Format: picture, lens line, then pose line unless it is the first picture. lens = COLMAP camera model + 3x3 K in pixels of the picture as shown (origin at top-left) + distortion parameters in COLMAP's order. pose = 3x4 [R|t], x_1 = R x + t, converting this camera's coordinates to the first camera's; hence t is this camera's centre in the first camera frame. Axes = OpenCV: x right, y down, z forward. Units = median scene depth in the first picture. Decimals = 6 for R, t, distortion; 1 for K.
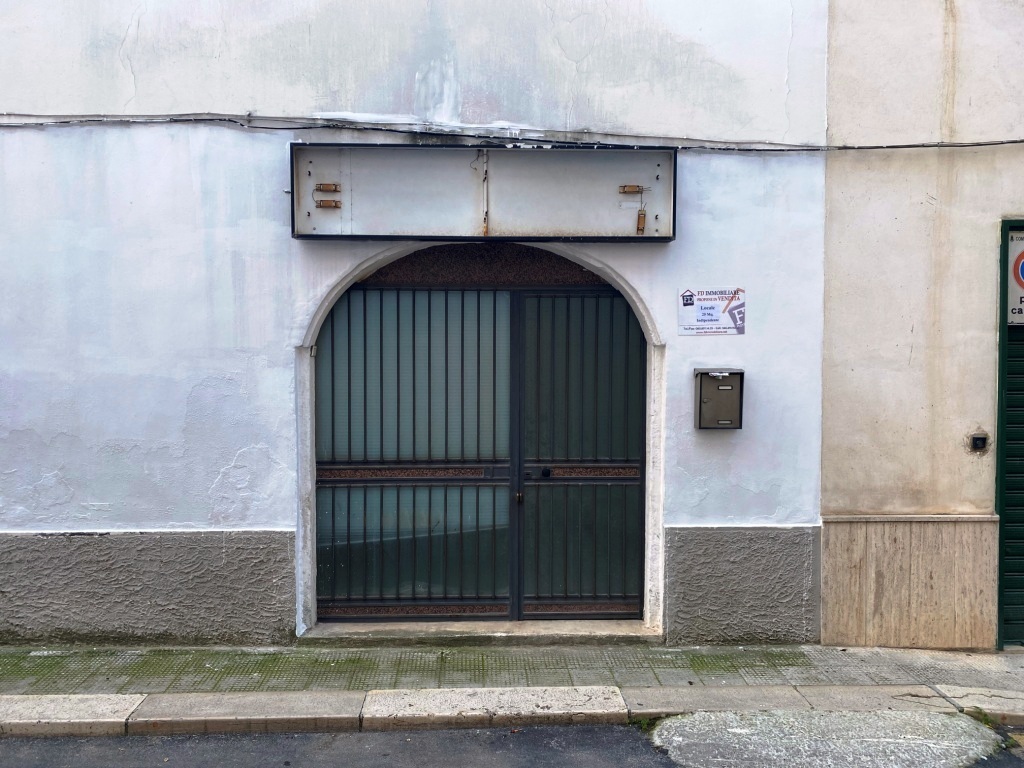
lens RADIAL K [[770.1, 0, 513.0], [0, 770.1, 388.0], [0, 0, 1]] dist [0.033795, -0.040948]
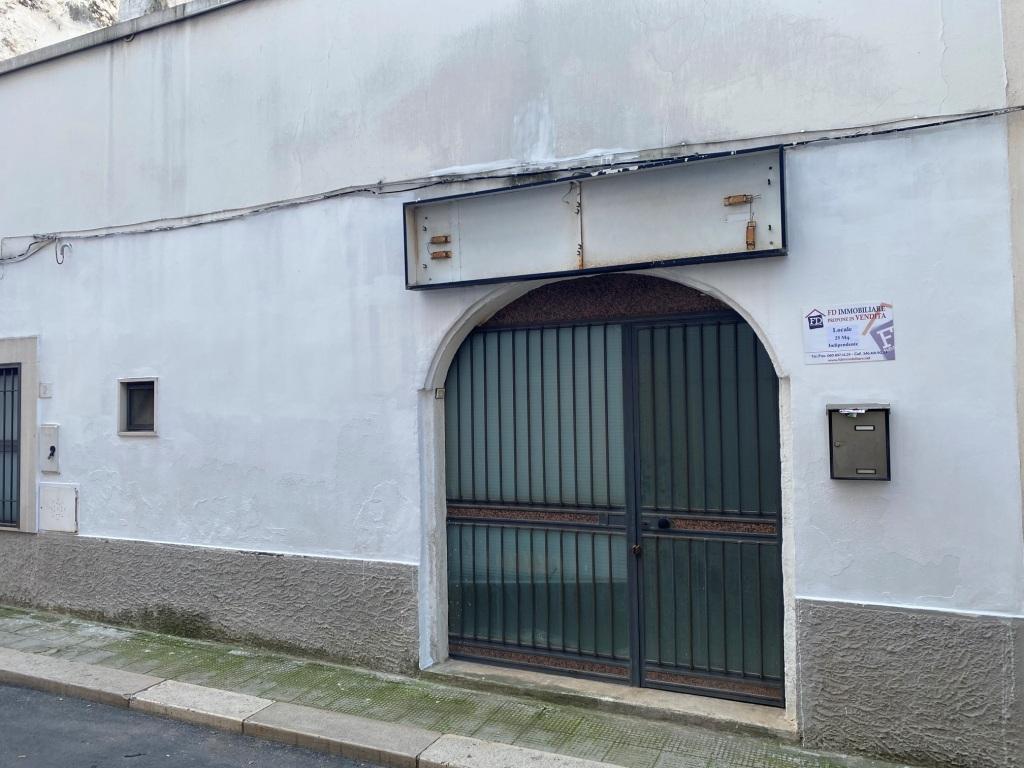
lens RADIAL K [[781.8, 0, 508.6], [0, 781.8, 378.5], [0, 0, 1]] dist [0.014643, -0.004846]
pose [[0.882714, -0.031971, -0.468822, 0.327771], [0.004192, 0.998179, -0.060177, -0.004256], [0.469892, 0.051153, 0.881240, 0.108535]]
